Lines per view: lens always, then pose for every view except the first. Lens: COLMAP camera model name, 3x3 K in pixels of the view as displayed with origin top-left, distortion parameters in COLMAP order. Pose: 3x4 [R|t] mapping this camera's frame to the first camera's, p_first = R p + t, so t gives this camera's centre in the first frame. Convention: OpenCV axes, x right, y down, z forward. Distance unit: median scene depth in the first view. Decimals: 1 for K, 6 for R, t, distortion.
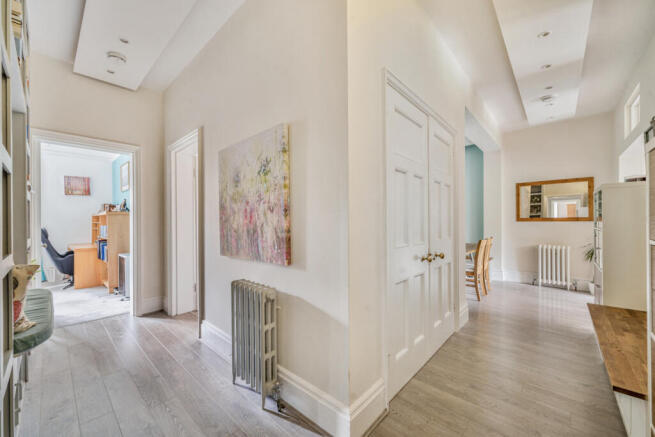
lens RADIAL K [[258.6, 0, 327.5], [0, 258.6, 218.5], [0, 0, 1]] dist [-0.001660, -0.000213]
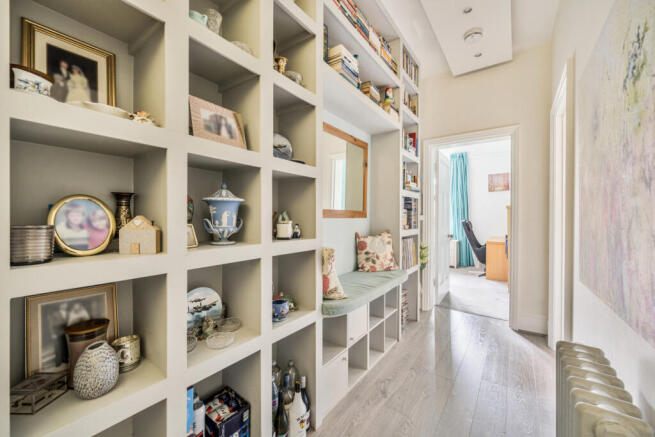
lens RADIAL K [[258.6, 0, 327.5], [0, 258.6, 218.5], [0, 0, 1]] dist [-0.001660, -0.000213]
pose [[0.092796, 0.013170, -0.995598, 0.039158], [0.005974, 0.999887, 0.013783, 0.004743], [0.995667, -0.007227, 0.092706, 0.323287]]
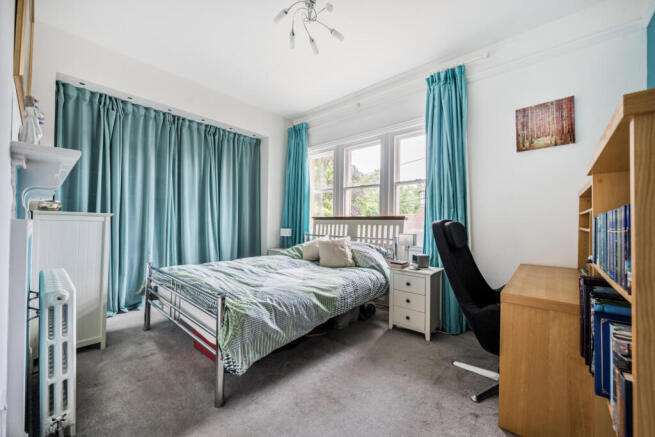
lens RADIAL K [[252.6, 0, 327.5], [0, 252.6, 218.5], [0, 0, 1]] dist [0.000201, 0.000011]
pose [[-0.000083, 0.015582, -0.999879, -0.900413], [-0.000834, 0.999878, 0.015582, 0.026896], [1.000000, 0.000835, -0.000070, 1.049799]]
